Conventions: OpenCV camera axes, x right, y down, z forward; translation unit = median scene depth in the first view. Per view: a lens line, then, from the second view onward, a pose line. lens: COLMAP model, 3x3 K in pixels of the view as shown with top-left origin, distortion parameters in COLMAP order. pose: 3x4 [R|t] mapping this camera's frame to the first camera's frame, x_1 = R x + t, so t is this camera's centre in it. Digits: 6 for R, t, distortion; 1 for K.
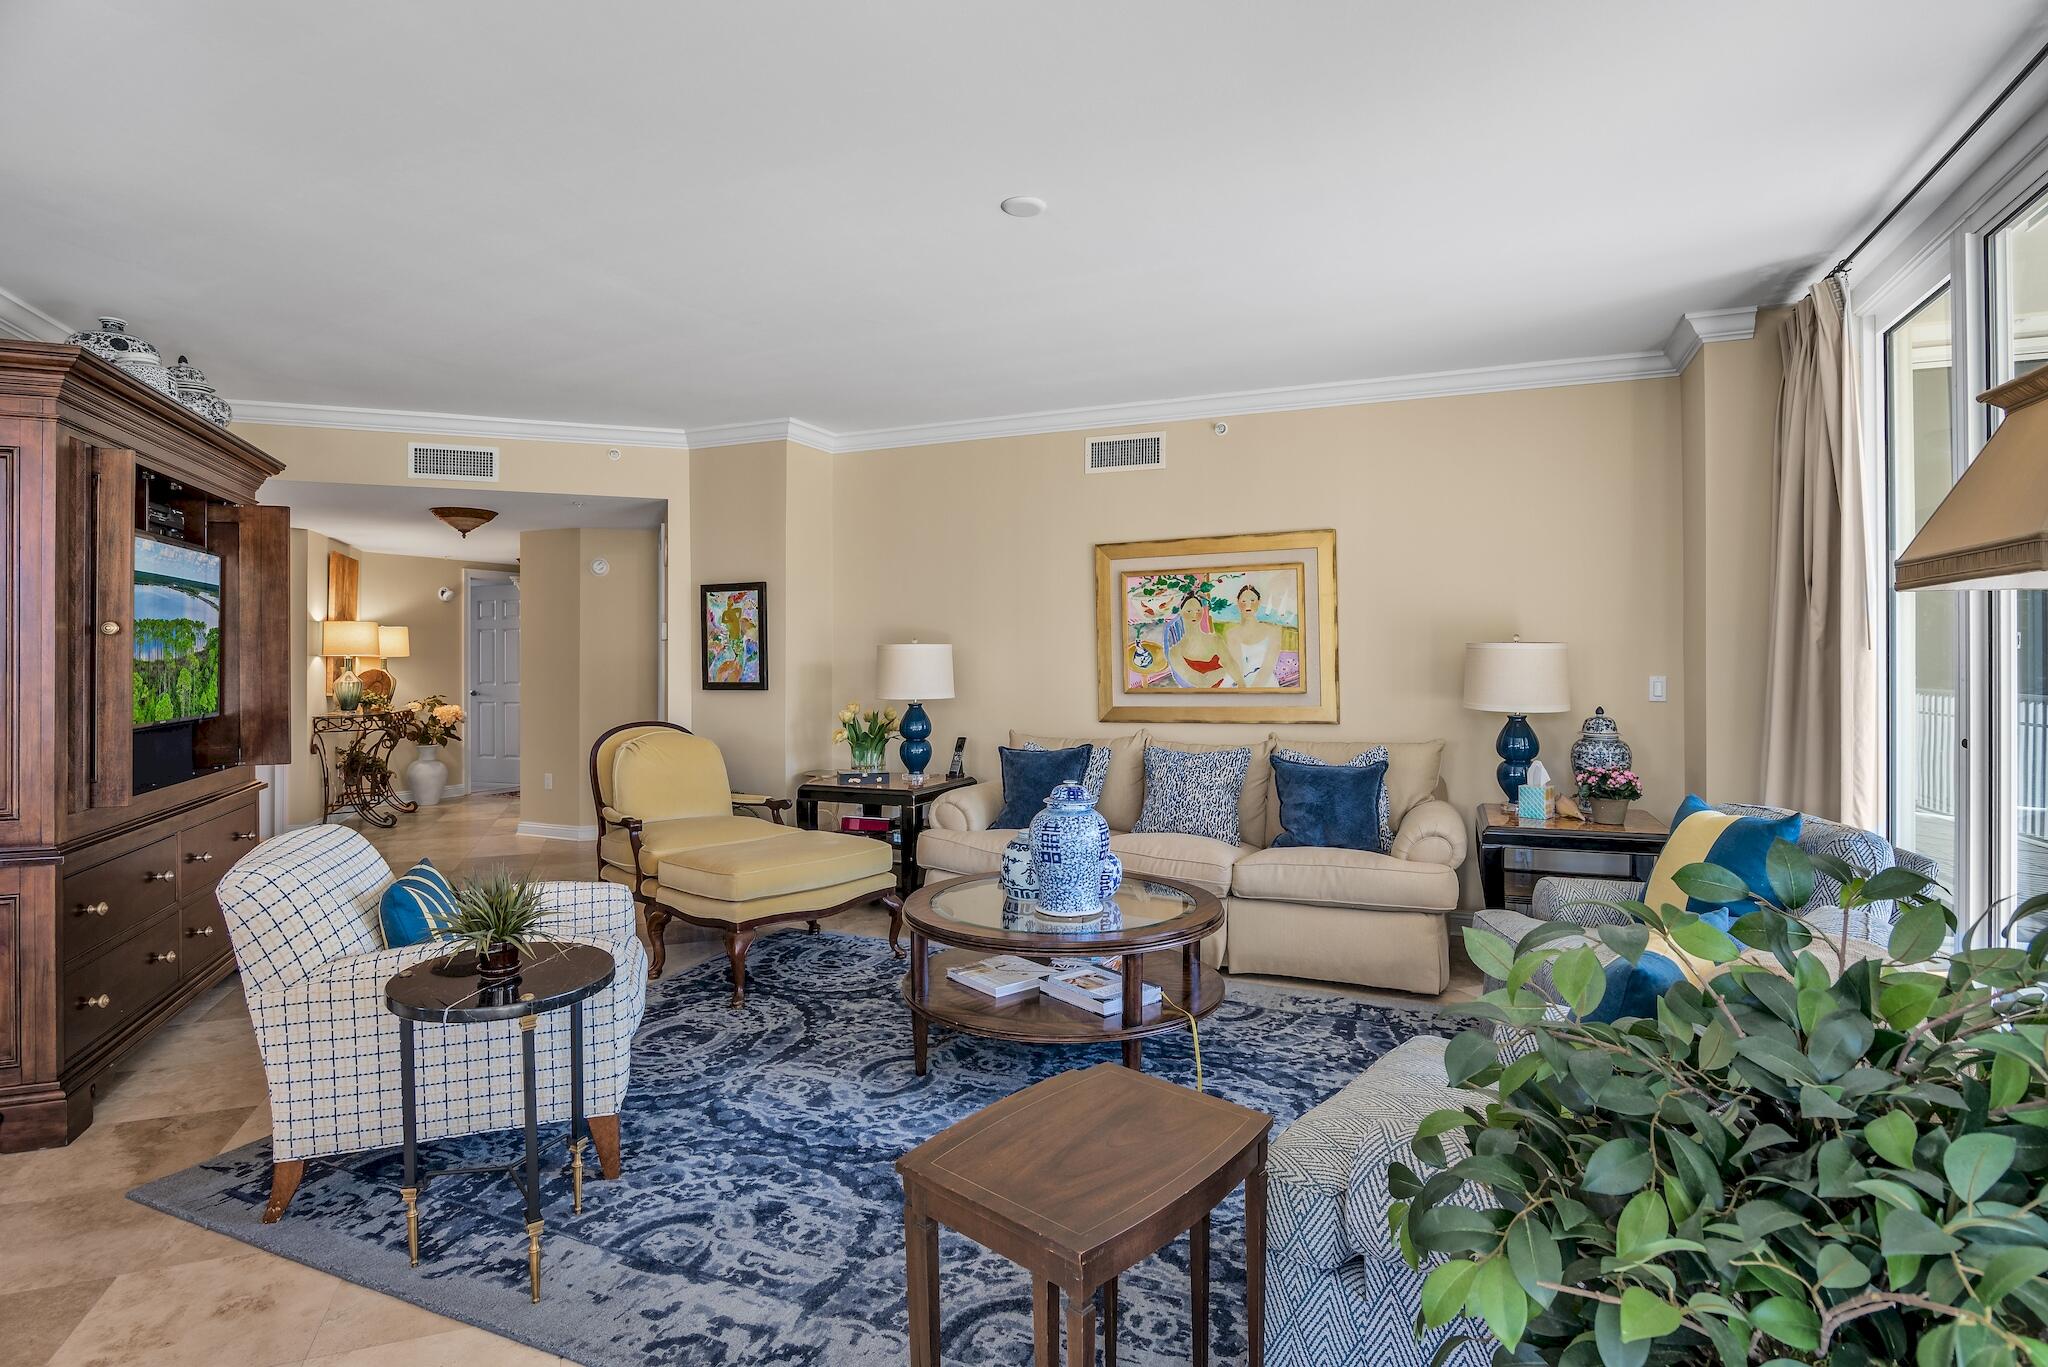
lens RADIAL K [[1023.9, 0, 1052.7], [0, 1023.9, 663.6], [0, 0, 1]] dist [-0.015094, -0.000219]
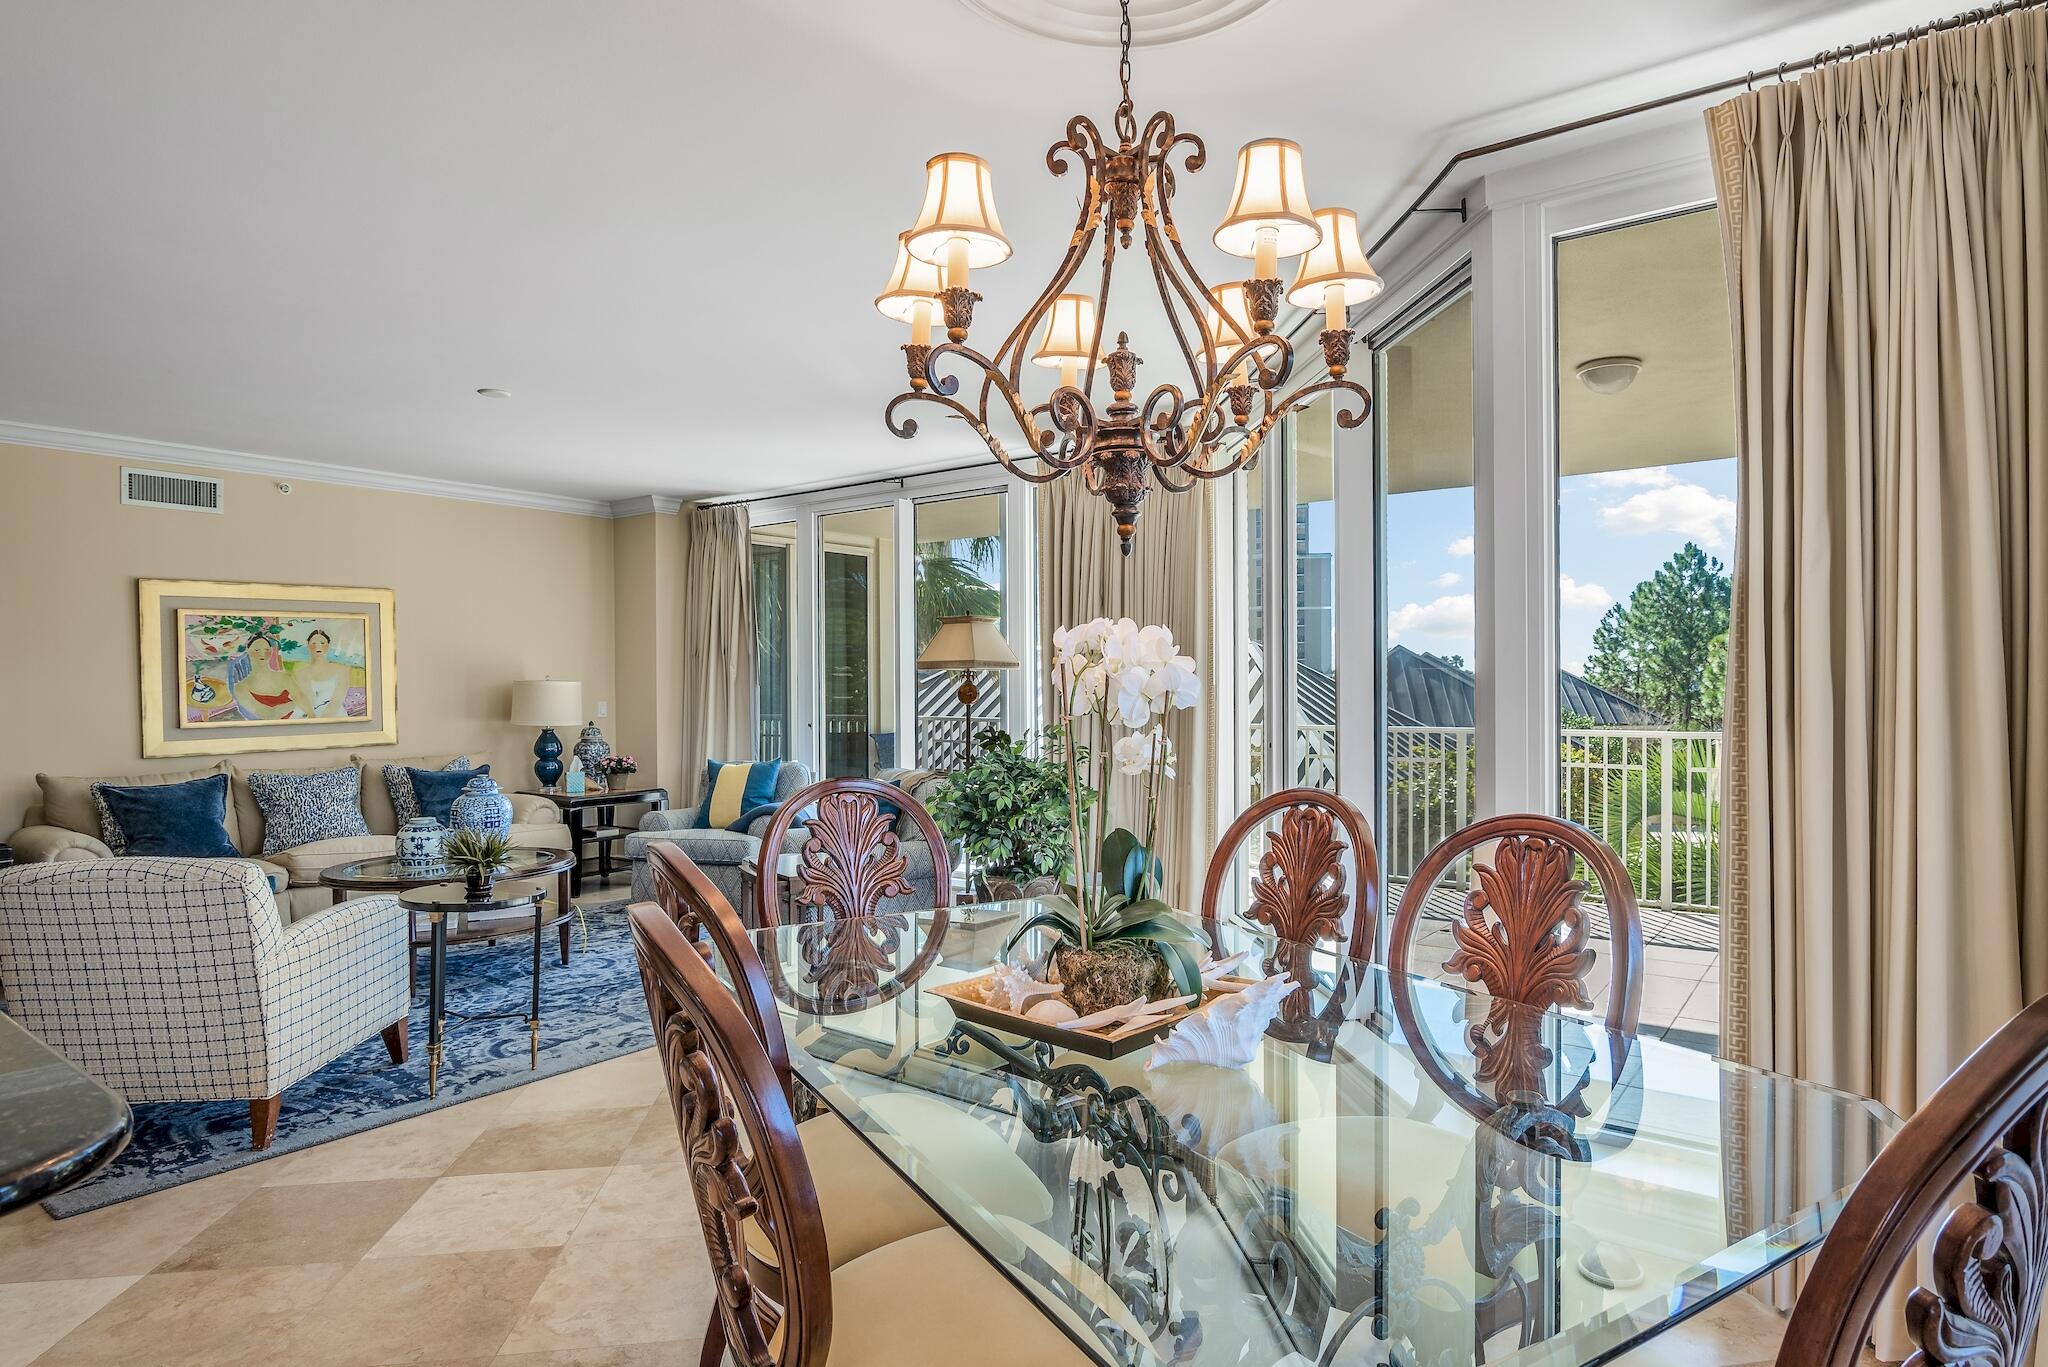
lens RADIAL K [[1108.8, 0, 1087.5], [0, 1108.8, 684.3], [0, 0, 1]] dist [-0.010737, -0.003273]
pose [[0.225680, 0.001243, 0.974201, -0.820197], [0.012192, 0.999917, -0.004100, 0.000960], [-0.974125, 0.012802, 0.225646, -0.129438]]
